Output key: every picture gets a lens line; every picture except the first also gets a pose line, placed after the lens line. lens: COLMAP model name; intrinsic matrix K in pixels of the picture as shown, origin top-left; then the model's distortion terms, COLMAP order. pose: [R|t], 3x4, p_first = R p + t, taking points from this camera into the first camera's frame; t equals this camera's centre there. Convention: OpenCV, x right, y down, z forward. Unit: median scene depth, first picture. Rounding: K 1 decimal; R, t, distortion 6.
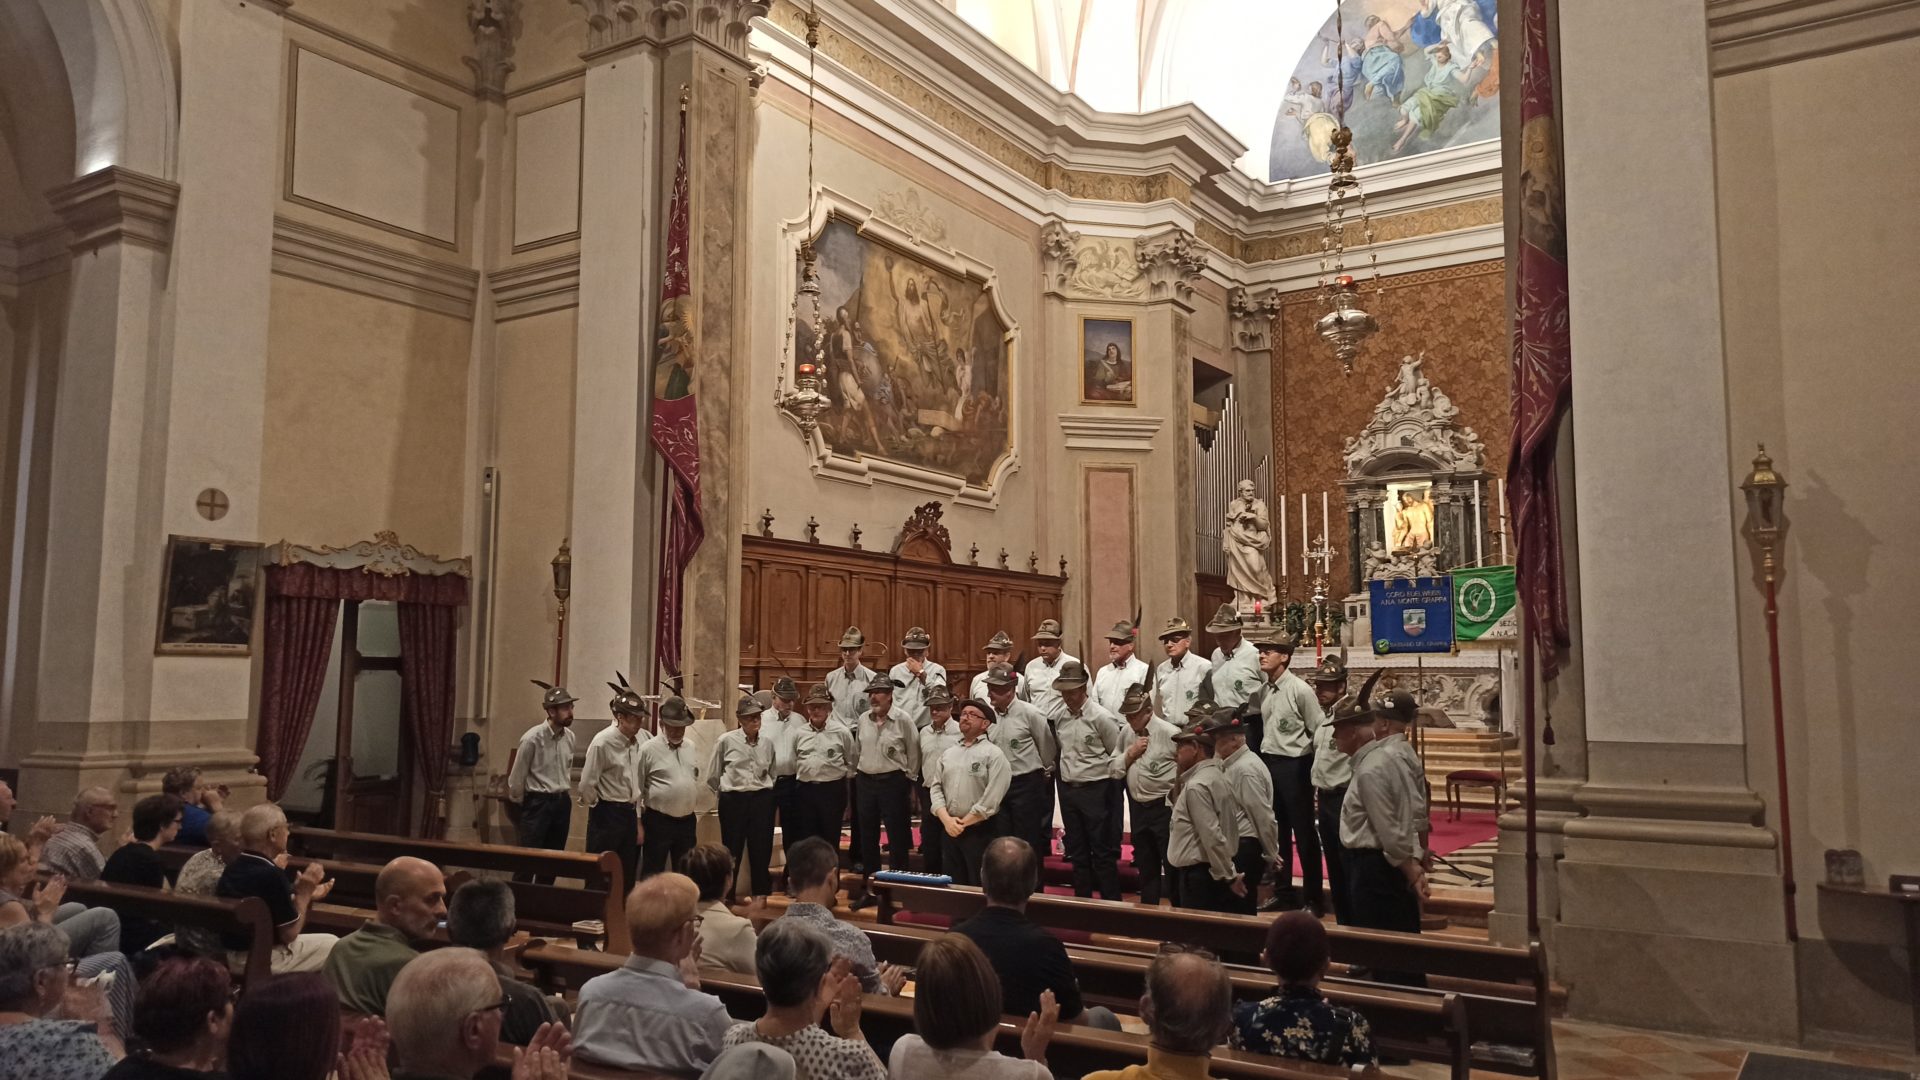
lens RADIAL K [[1408.1, 0, 963.1], [0, 1408.1, 529.9], [0, 0, 1]] dist [0.070383, -0.074796]
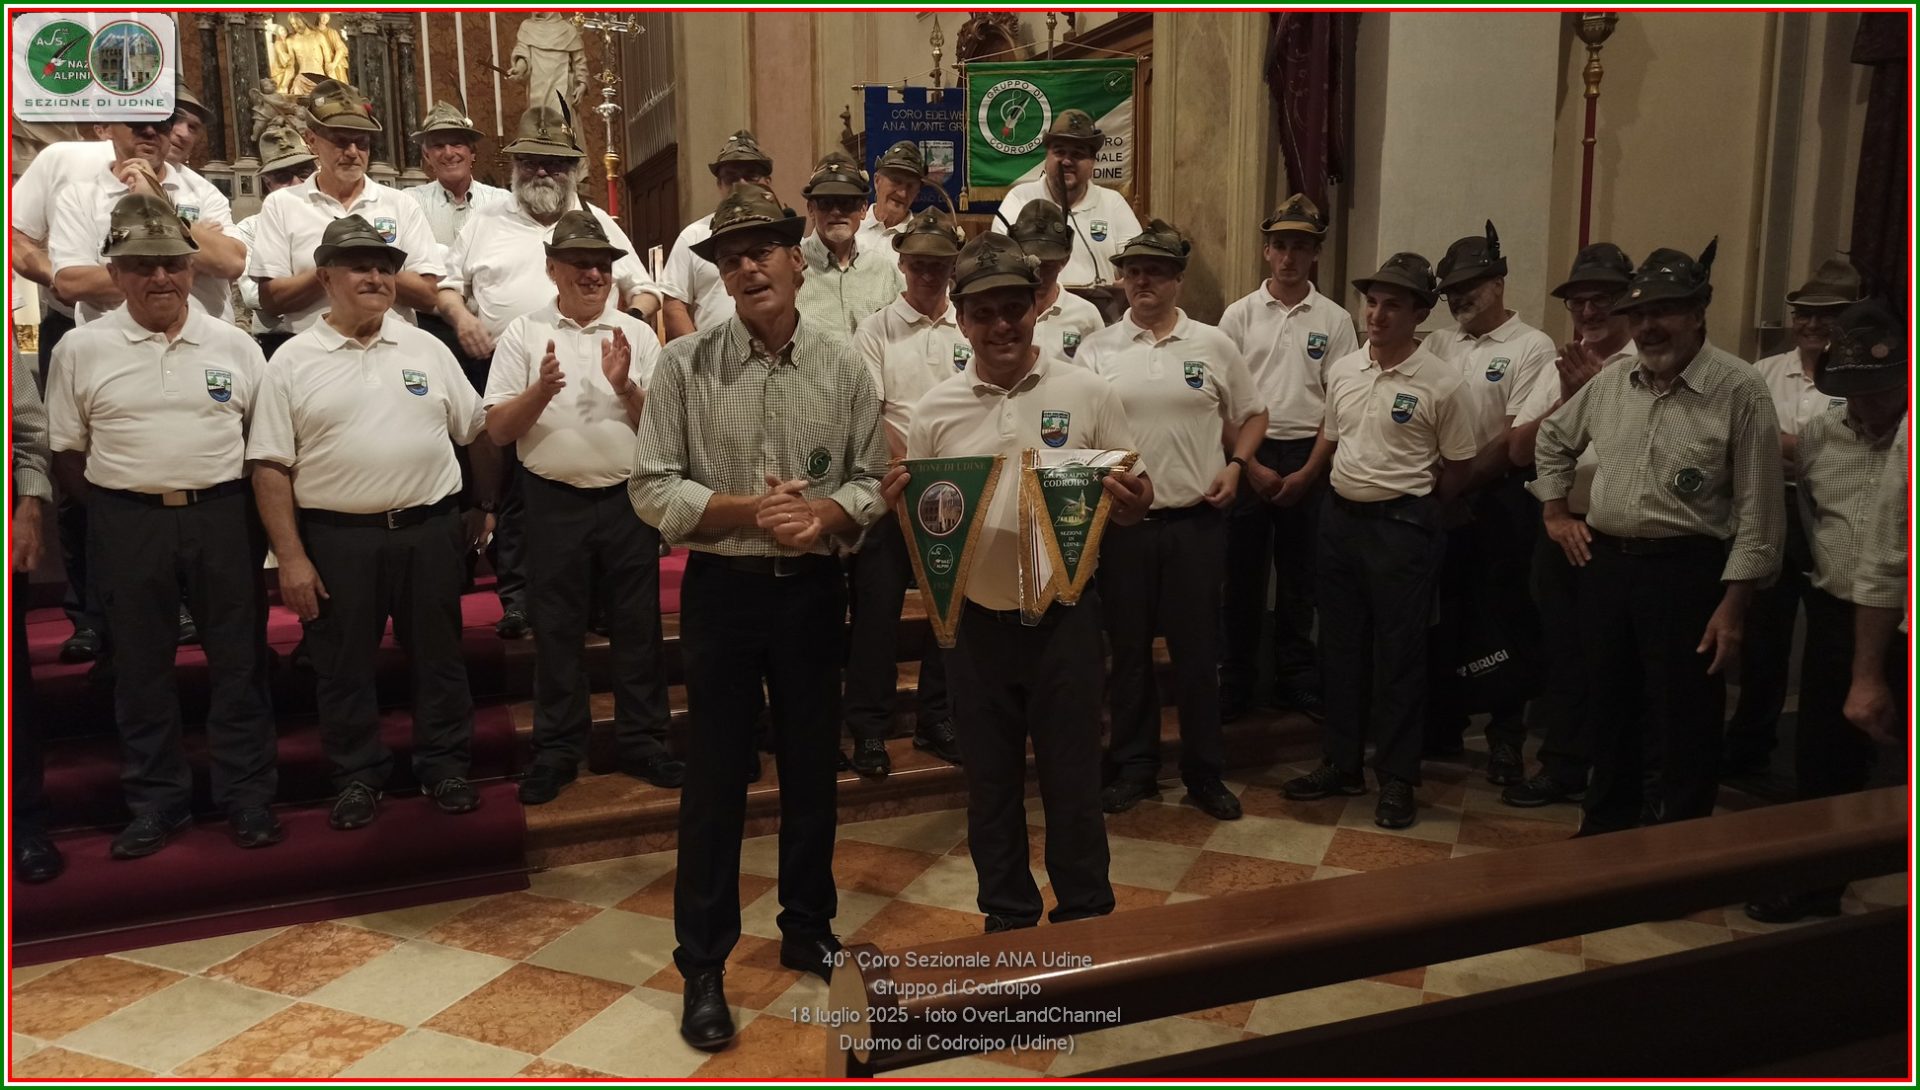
lens RADIAL K [[1388.2, 0, 961.5], [0, 1388.2, 532.7], [0, 0, 1]] dist [0.070998, -0.077854]
pose [[0.571472, -0.125262, 0.811005, -0.083842], [-0.080547, 0.974947, 0.207340, 0.053188], [-0.816659, -0.183813, 0.547066, 0.347472]]
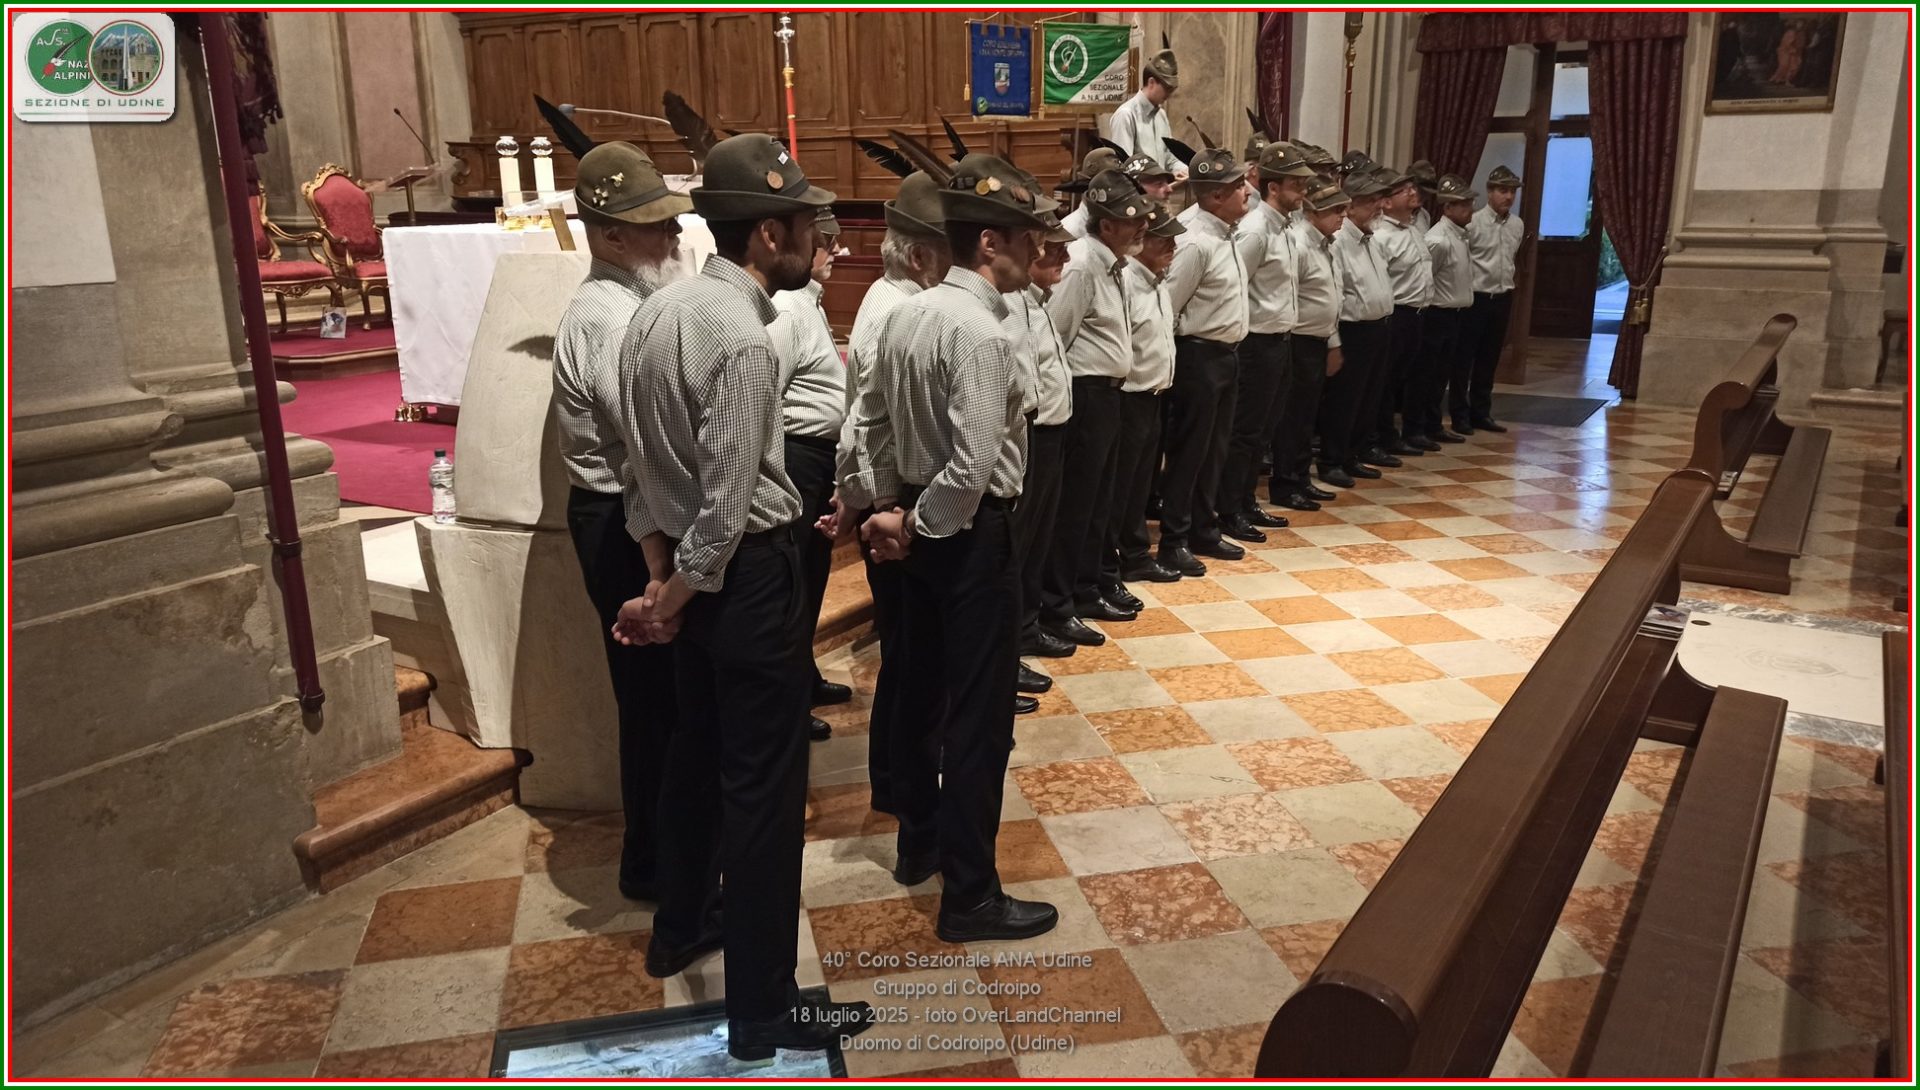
lens RADIAL K [[1382.6, 0, 958.5], [0, 1382.6, 556.1], [0, 0, 1]] dist [0.050686, -0.056853]
pose [[-0.002589, -0.271351, 0.962477, -0.332156], [-0.099685, 0.957756, 0.269752, 0.065826], [-0.995016, -0.095246, -0.029529, 0.564564]]
